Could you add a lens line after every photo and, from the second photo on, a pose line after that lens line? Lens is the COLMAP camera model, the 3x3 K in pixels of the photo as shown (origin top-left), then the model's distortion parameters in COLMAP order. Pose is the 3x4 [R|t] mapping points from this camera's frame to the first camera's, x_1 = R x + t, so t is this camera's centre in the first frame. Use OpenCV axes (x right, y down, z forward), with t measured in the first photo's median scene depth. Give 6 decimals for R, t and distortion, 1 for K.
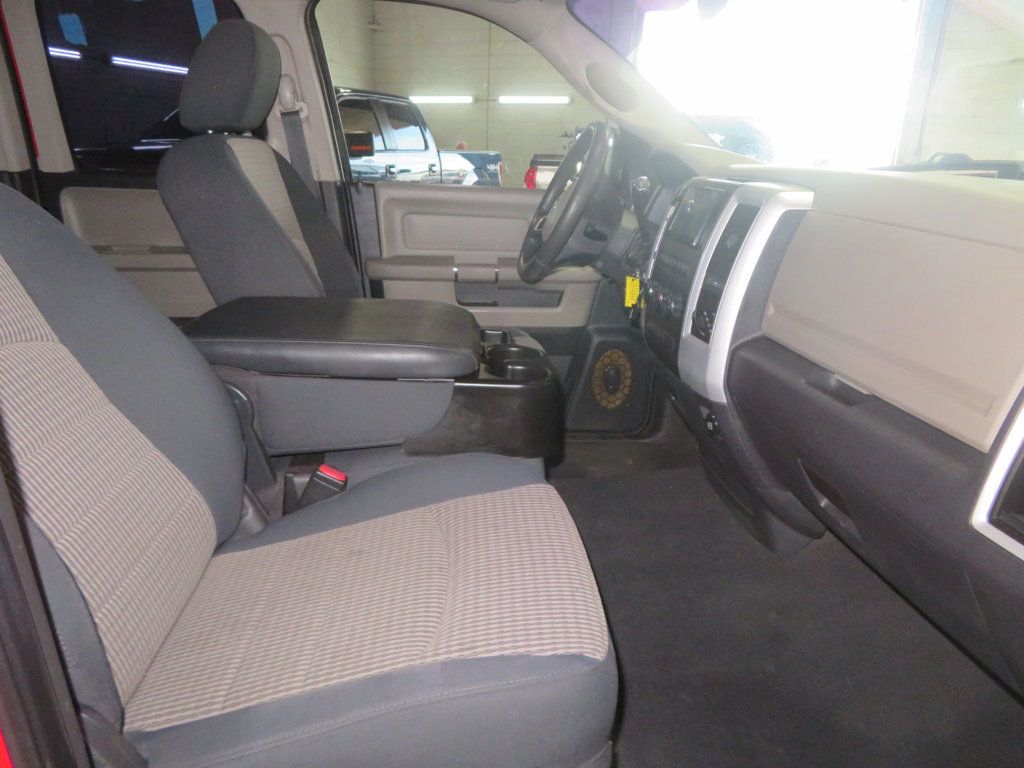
lens RADIAL K [[752.7, 0, 502.9], [0, 752.7, 380.4], [0, 0, 1]] dist [-0.009077, 0.009989]
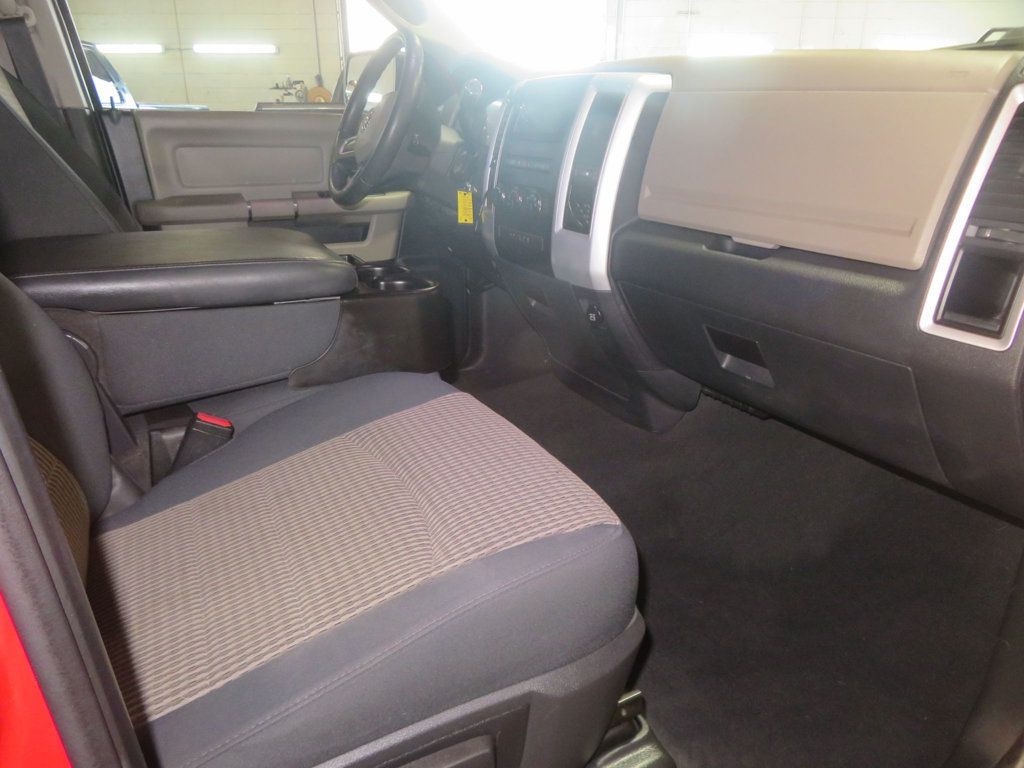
lens RADIAL K [[752.7, 0, 517.8], [0, 752.7, 382.3], [0, 0, 1]] dist [-0.009077, 0.009989]
pose [[0.927970, -0.147692, 0.342137, -0.186888], [0.128705, 0.988635, 0.077685, 0.057067], [-0.349723, -0.028054, 0.936433, 0.078531]]
